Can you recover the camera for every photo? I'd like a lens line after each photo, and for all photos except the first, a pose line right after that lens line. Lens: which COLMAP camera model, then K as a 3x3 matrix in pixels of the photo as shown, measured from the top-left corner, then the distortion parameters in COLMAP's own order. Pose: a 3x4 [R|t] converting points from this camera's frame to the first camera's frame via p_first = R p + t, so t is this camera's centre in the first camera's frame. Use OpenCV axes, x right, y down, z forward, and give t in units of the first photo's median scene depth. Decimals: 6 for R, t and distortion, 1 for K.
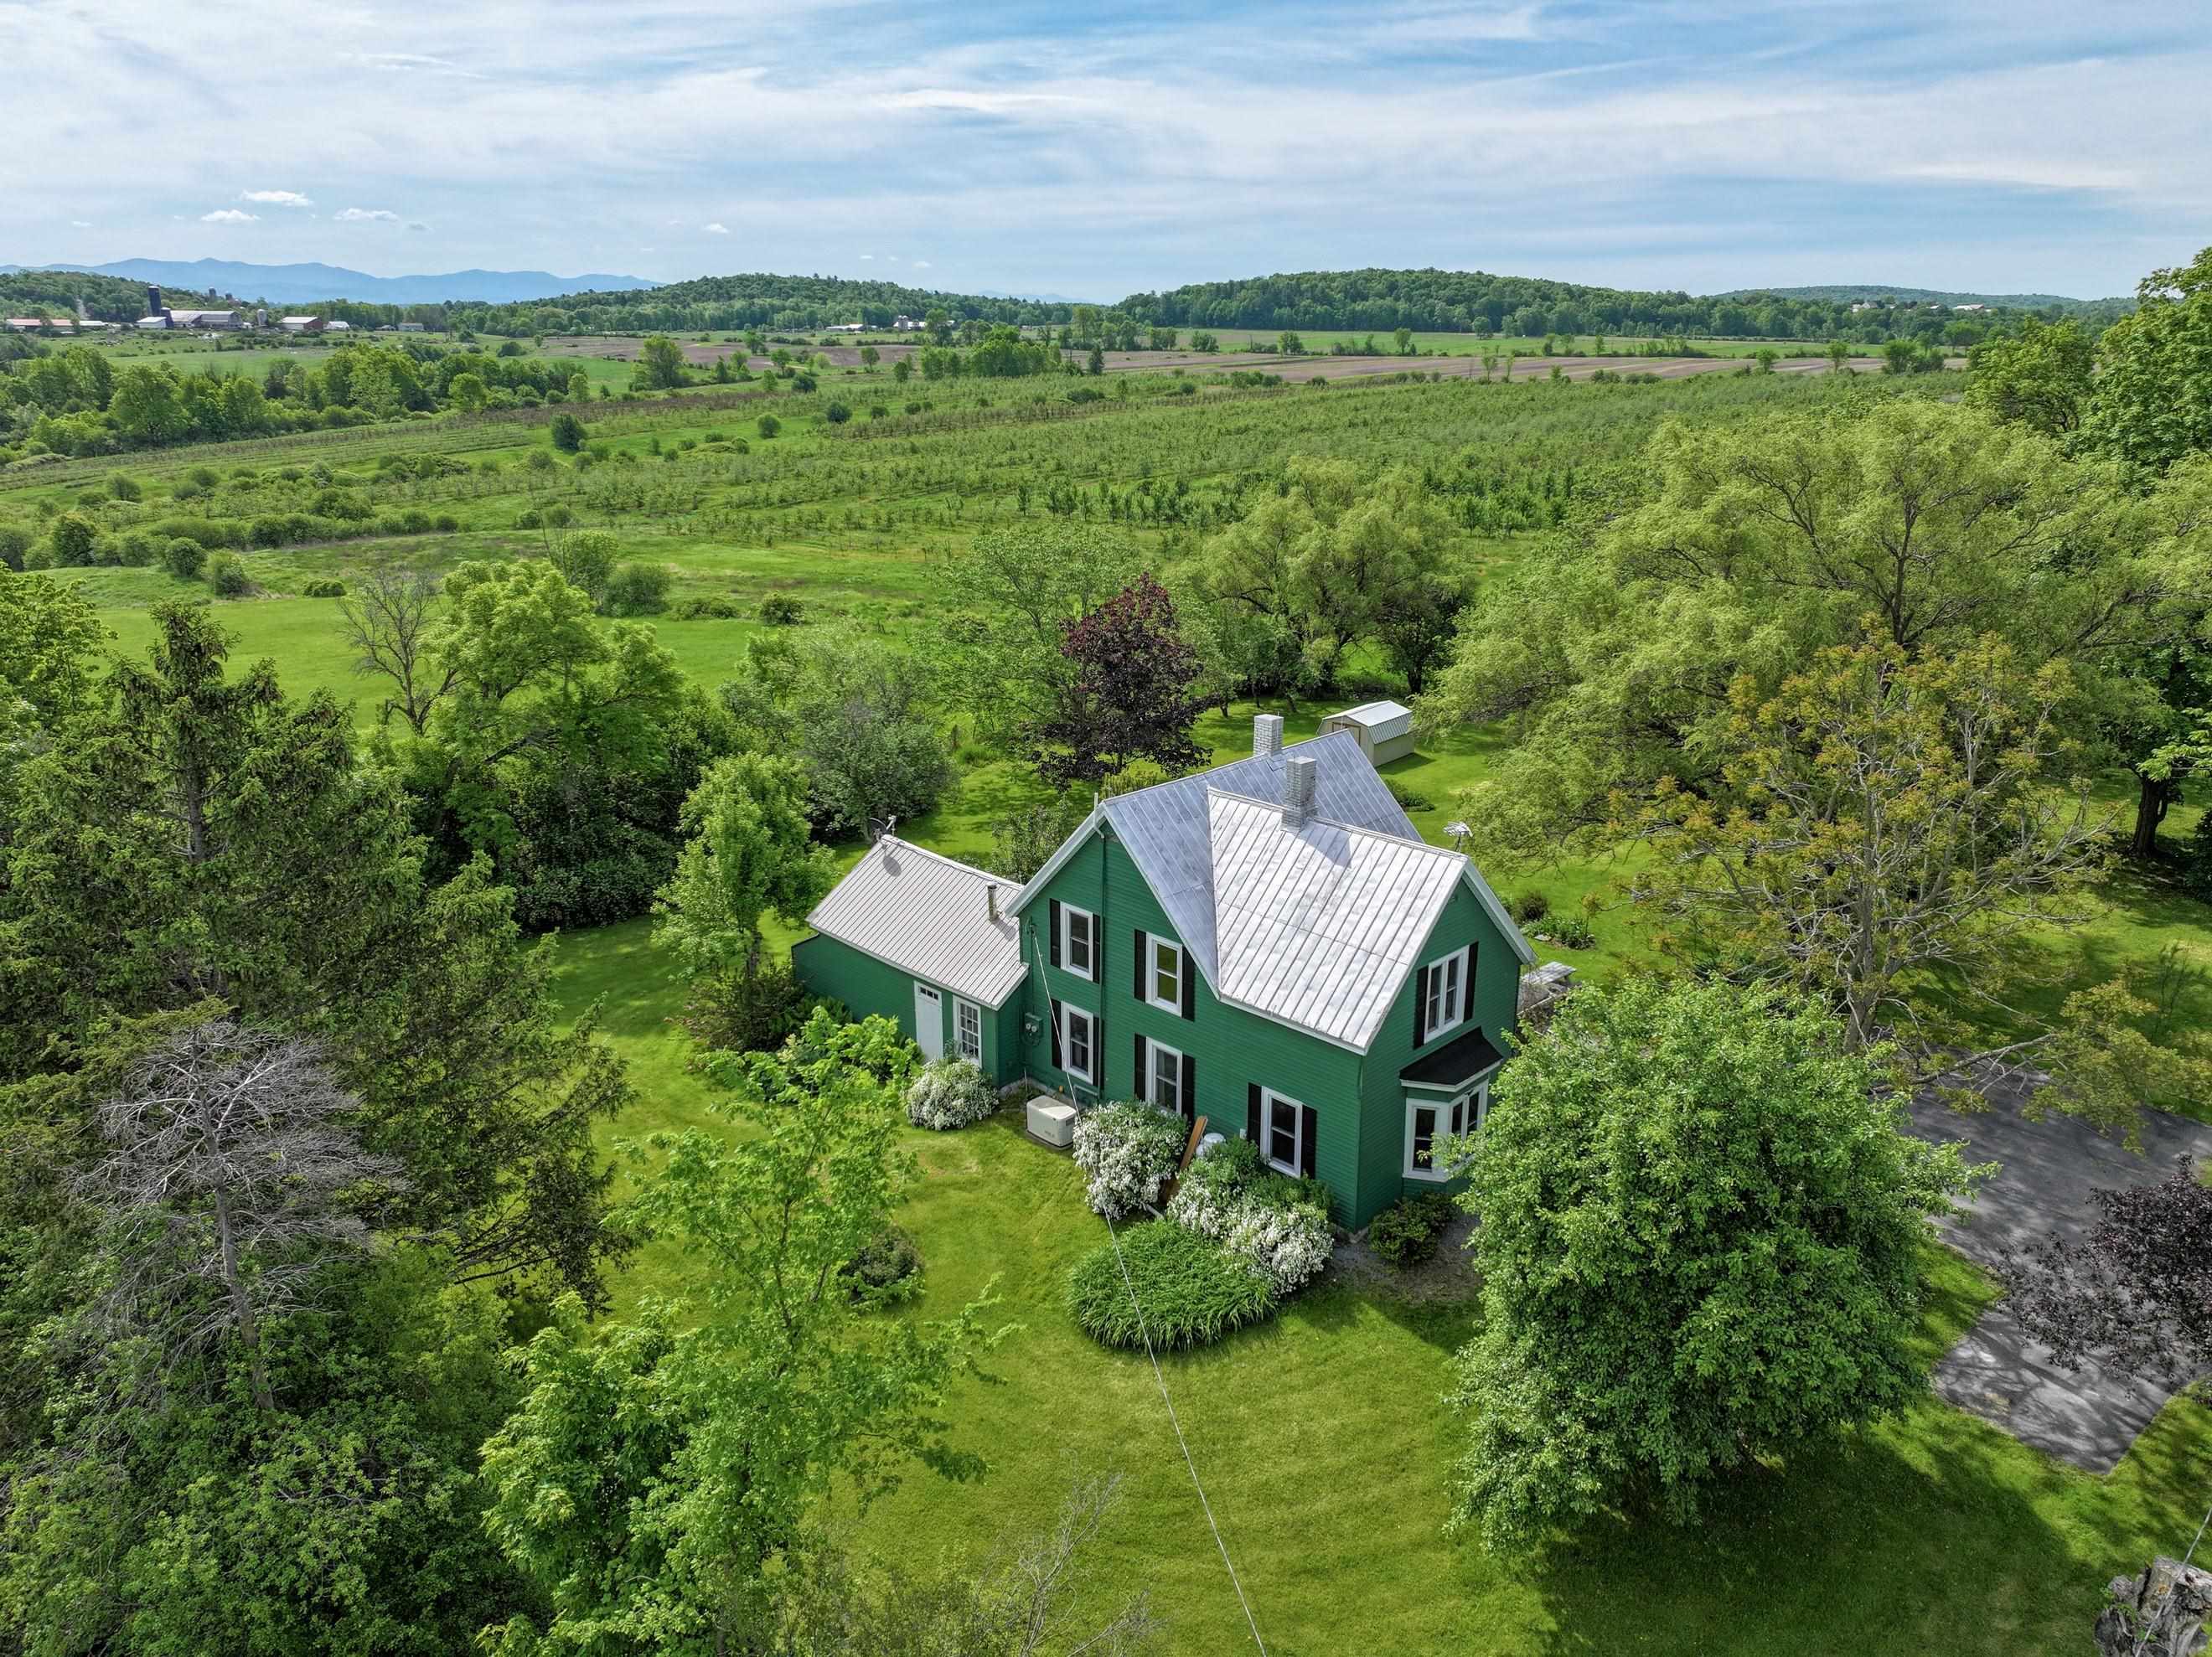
lens RADIAL K [[1554.2, 0, 1106.0], [0, 1554.2, 828.5], [0, 0, 1]] dist [0.006740, 0.000037]
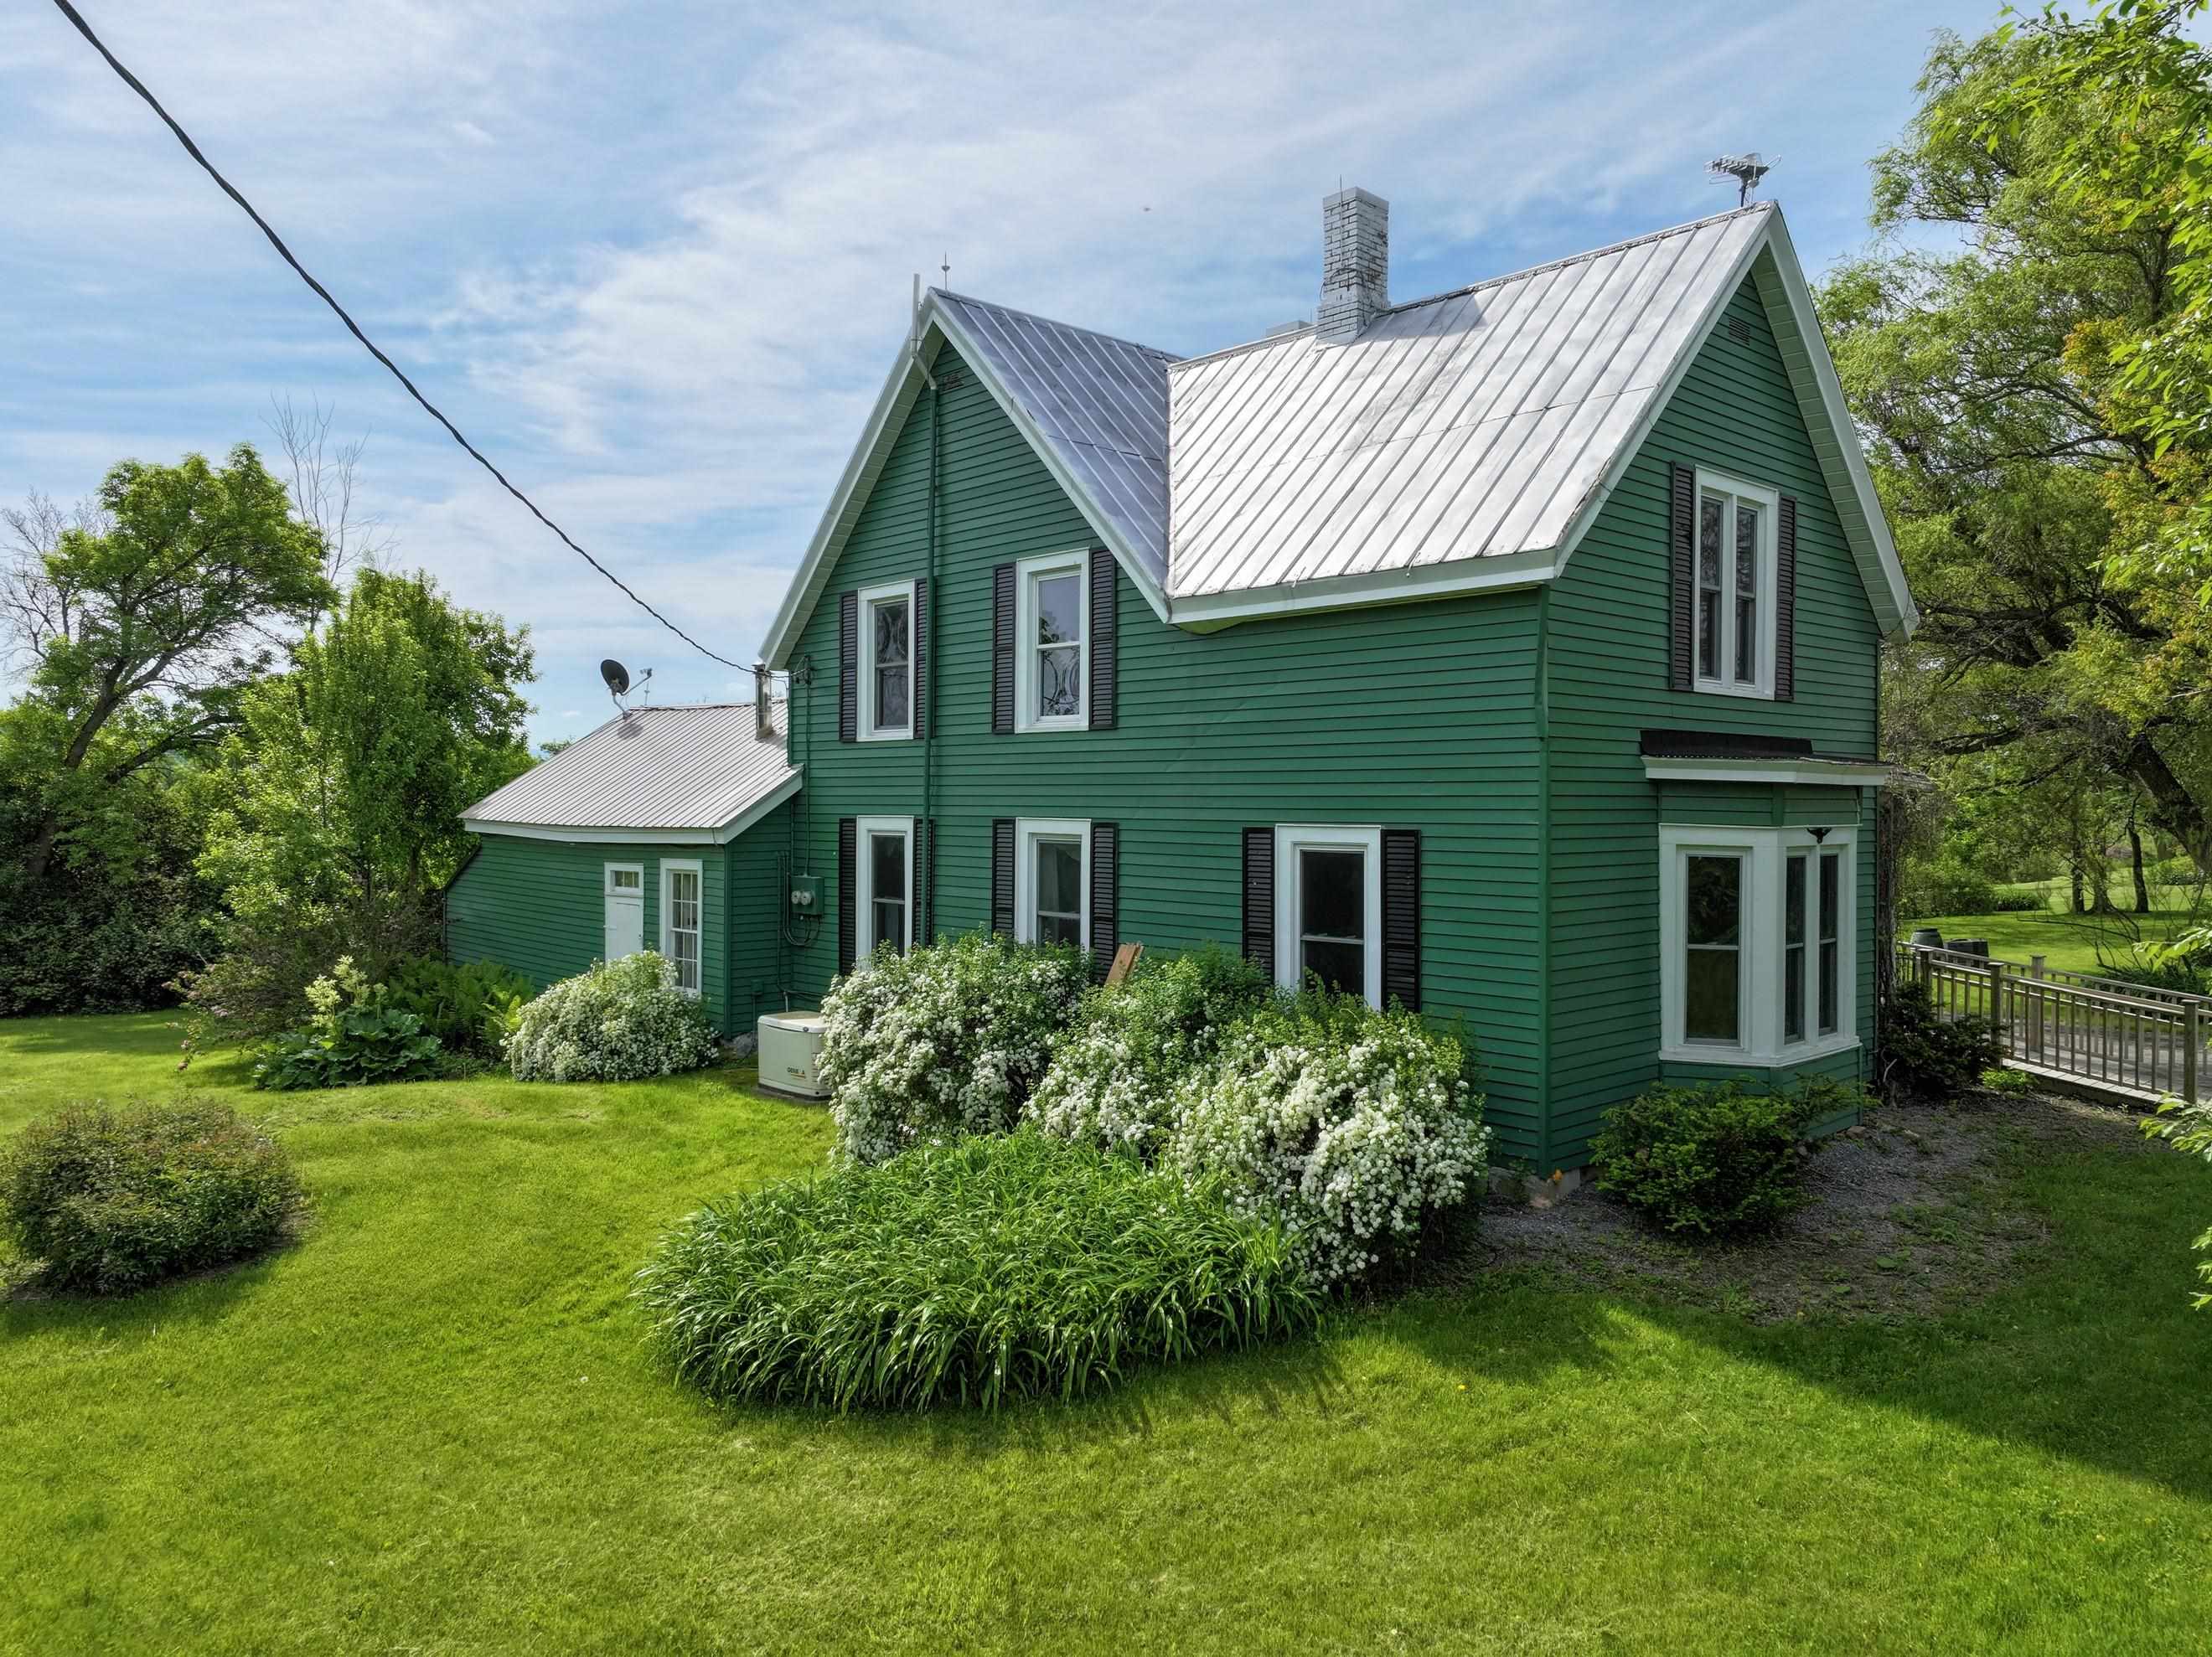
lens RADIAL K [[1554.2, 0, 1106.0], [0, 1554.2, 828.5], [0, 0, 1]] dist [0.006740, 0.000037]
pose [[0.999240, 0.007635, -0.038233, 0.073882], [-0.018209, 0.958509, -0.284481, 0.283393], [0.034474, 0.284960, 0.957919, 0.634518]]
